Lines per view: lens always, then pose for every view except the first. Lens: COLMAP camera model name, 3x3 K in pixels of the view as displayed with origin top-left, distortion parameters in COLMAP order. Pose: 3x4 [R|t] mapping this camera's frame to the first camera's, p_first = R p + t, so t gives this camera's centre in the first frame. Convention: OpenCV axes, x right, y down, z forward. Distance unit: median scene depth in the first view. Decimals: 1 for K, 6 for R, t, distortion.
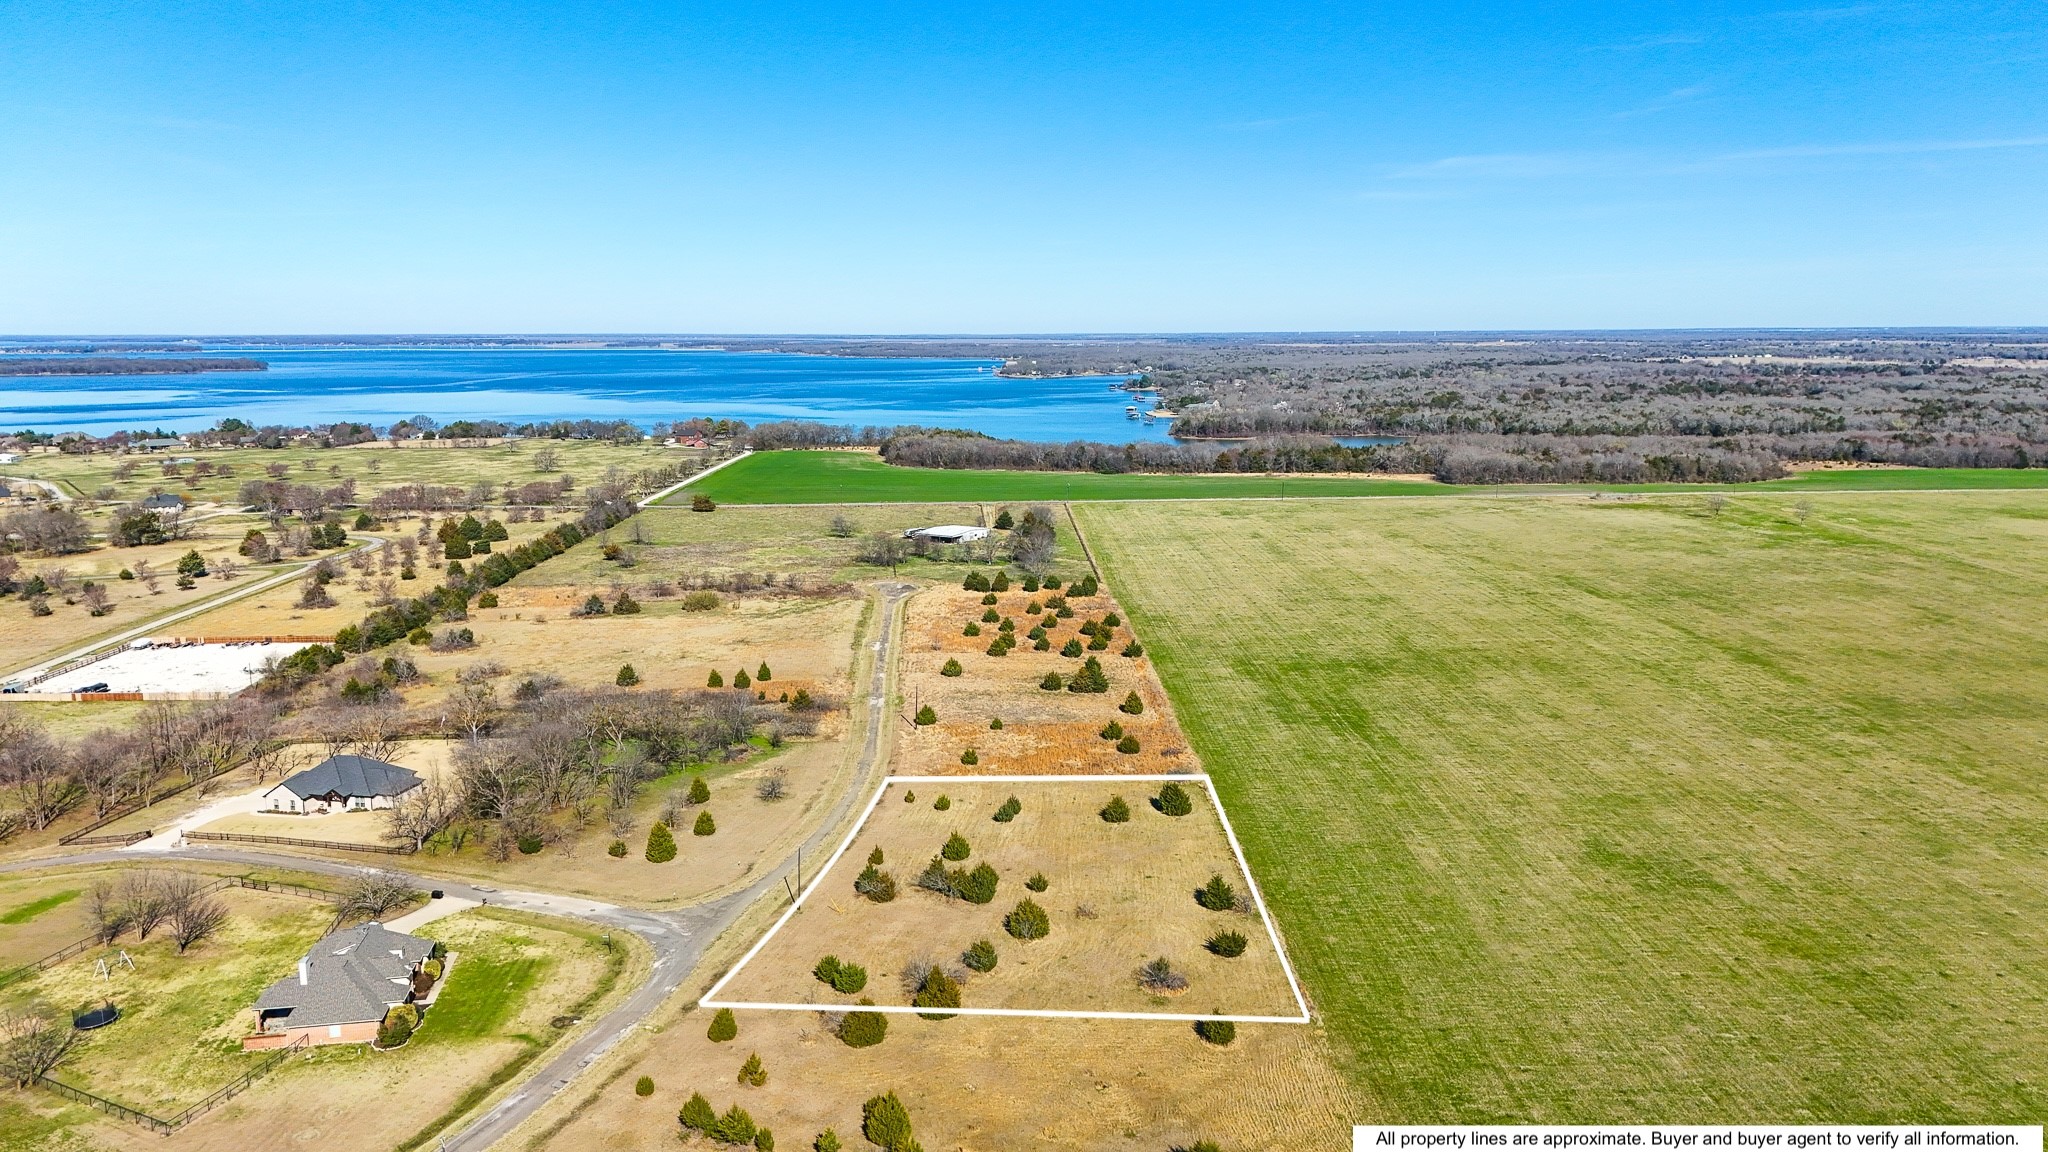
lens RADIAL K [[1505.6, 0, 1024.0], [0, 1505.6, 576.0], [0, 0, 1]] dist [0.078563, -0.072710]
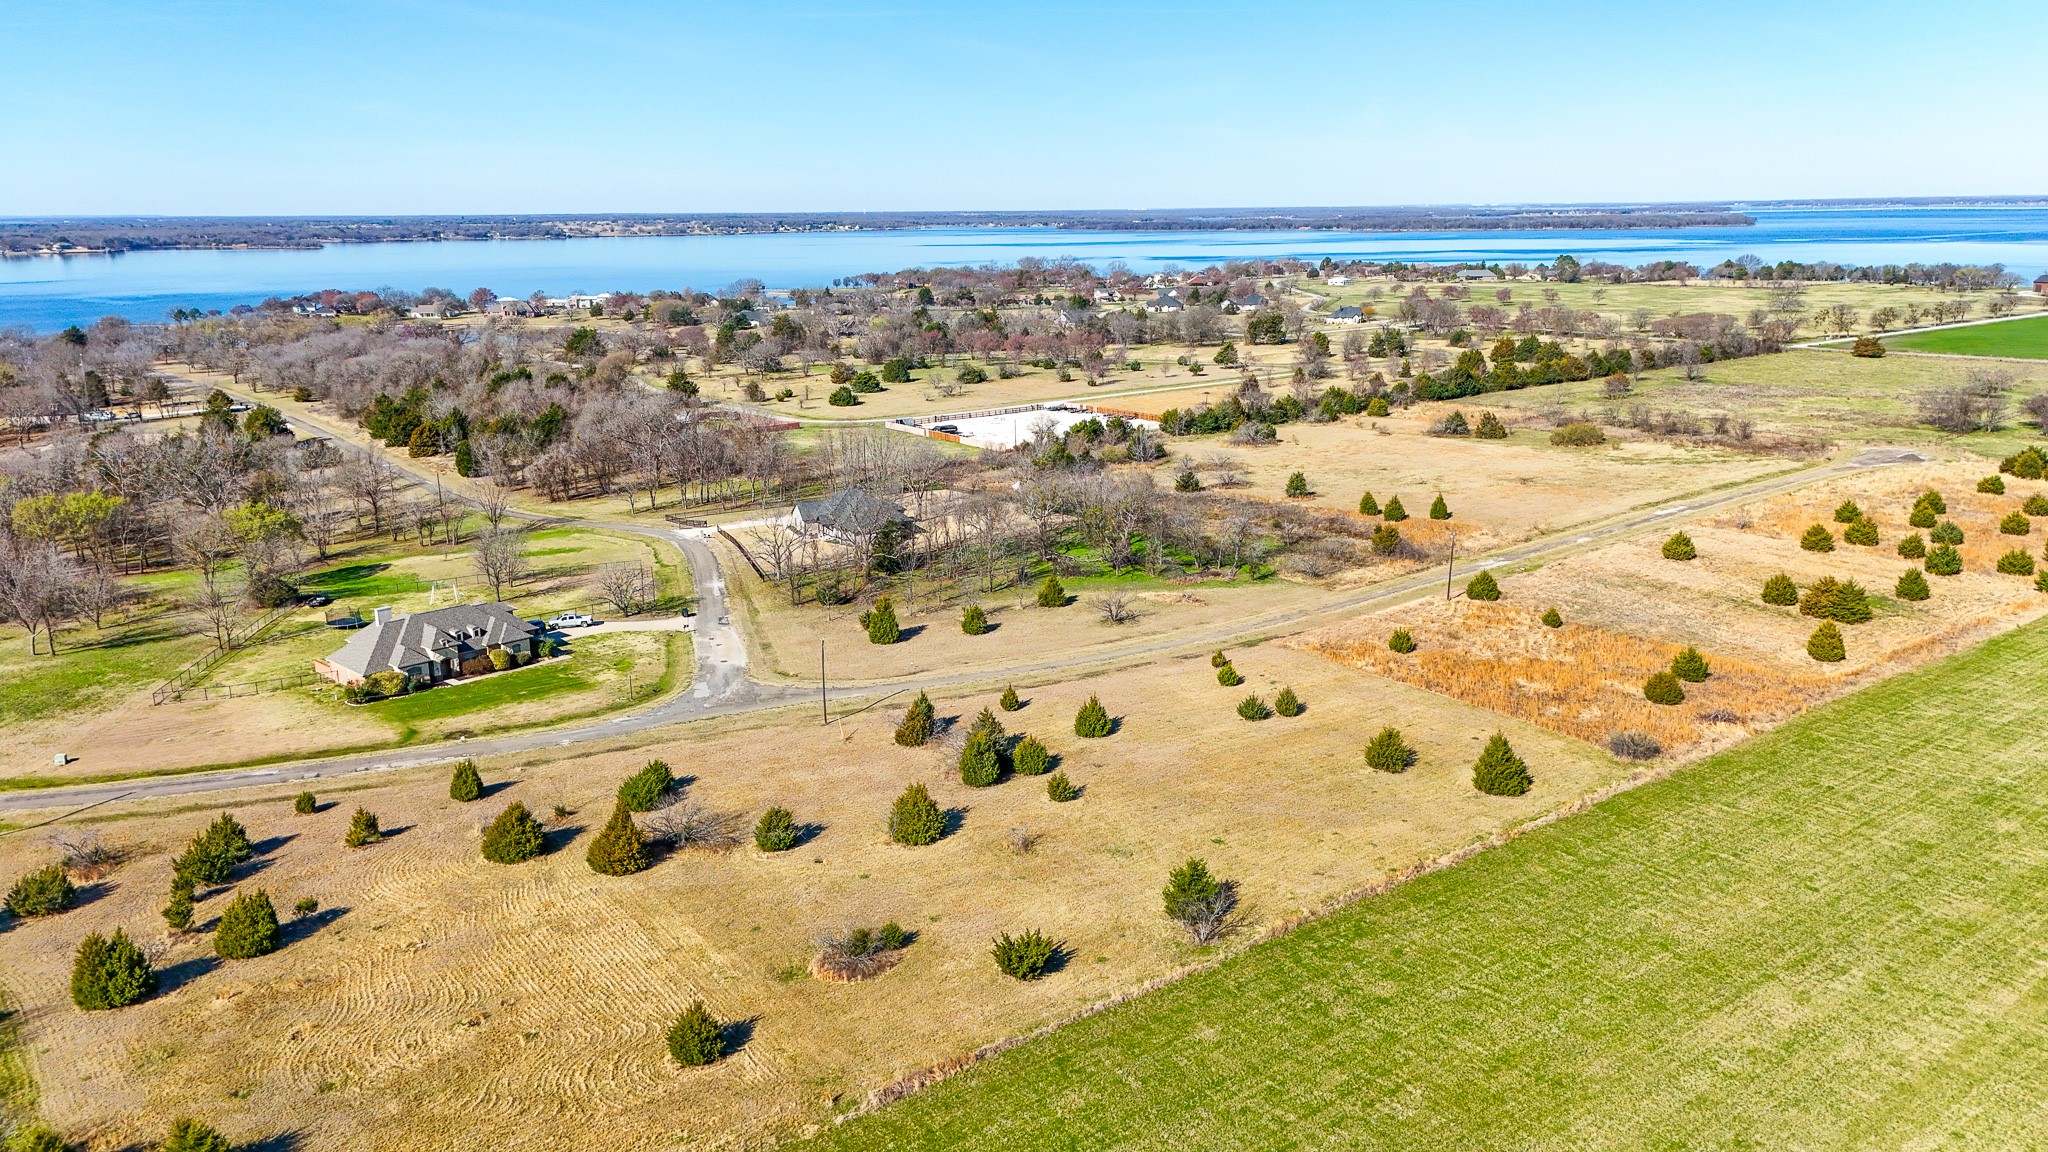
lens RADIAL K [[1505.6, 0, 1024.0], [0, 1505.6, 576.0], [0, 0, 1]] dist [0.078563, -0.072710]
pose [[0.591508, 0.188765, -0.783892, 0.246794], [-0.122338, 0.981965, 0.144149, 0.010236], [0.796964, 0.010635, 0.603933, 0.294745]]
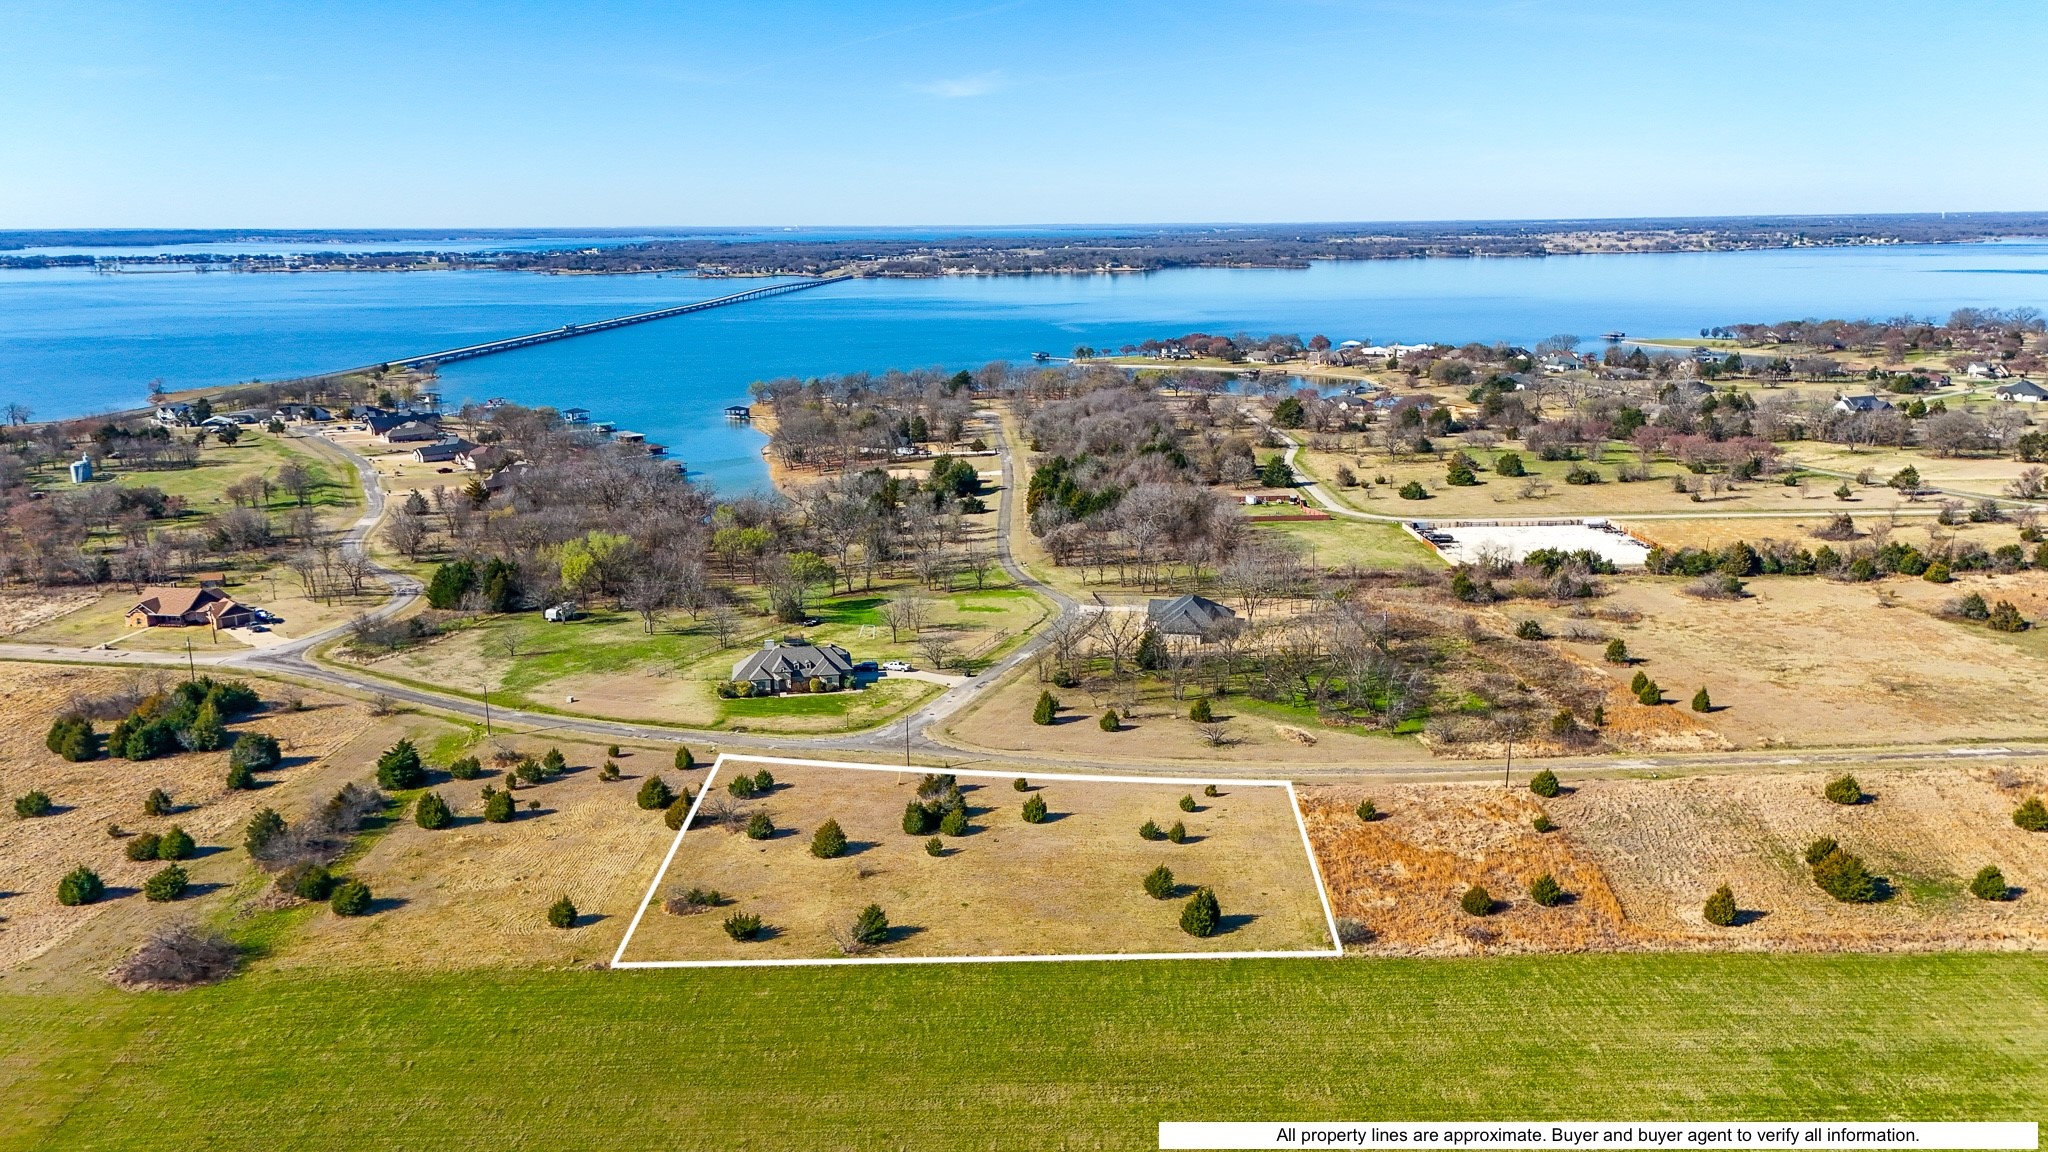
lens RADIAL K [[1500.1, 0, 1024.0], [0, 1500.1, 576.0], [0, 0, 1]] dist [0.099813, -0.103766]
pose [[-0.010303, 0.233830, -0.972223, 0.454476], [-0.153207, 0.960425, 0.232617, -0.099132], [0.988140, 0.151348, 0.025929, 0.500202]]
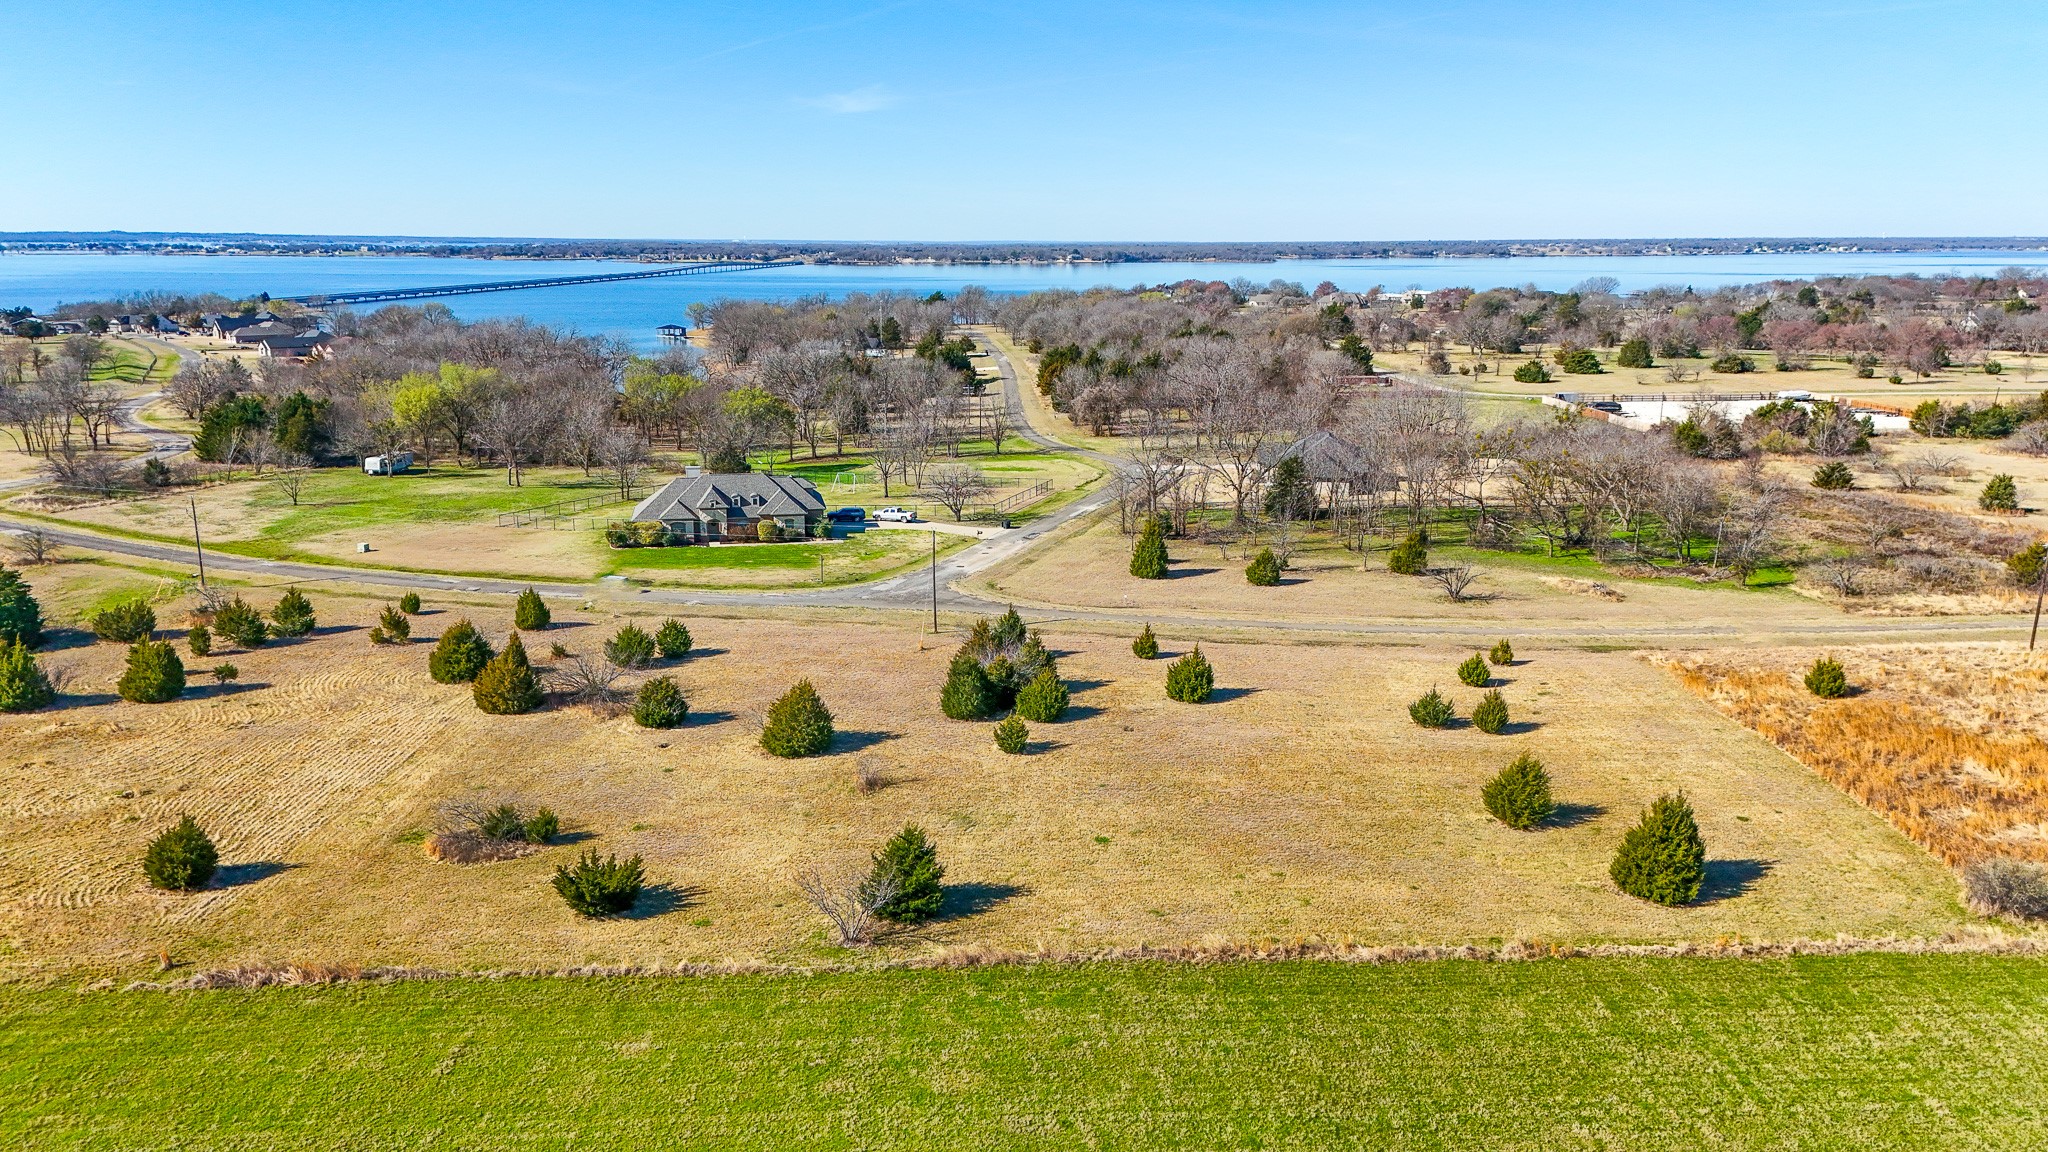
lens RADIAL K [[1502.1, 0, 1024.0], [0, 1502.1, 576.0], [0, 0, 1]] dist [0.075881, -0.061869]
pose [[0.022486, 0.221620, -0.974874, 0.231964], [-0.163827, 0.962756, 0.215086, 0.025292], [0.986233, 0.154874, 0.057956, 0.481561]]
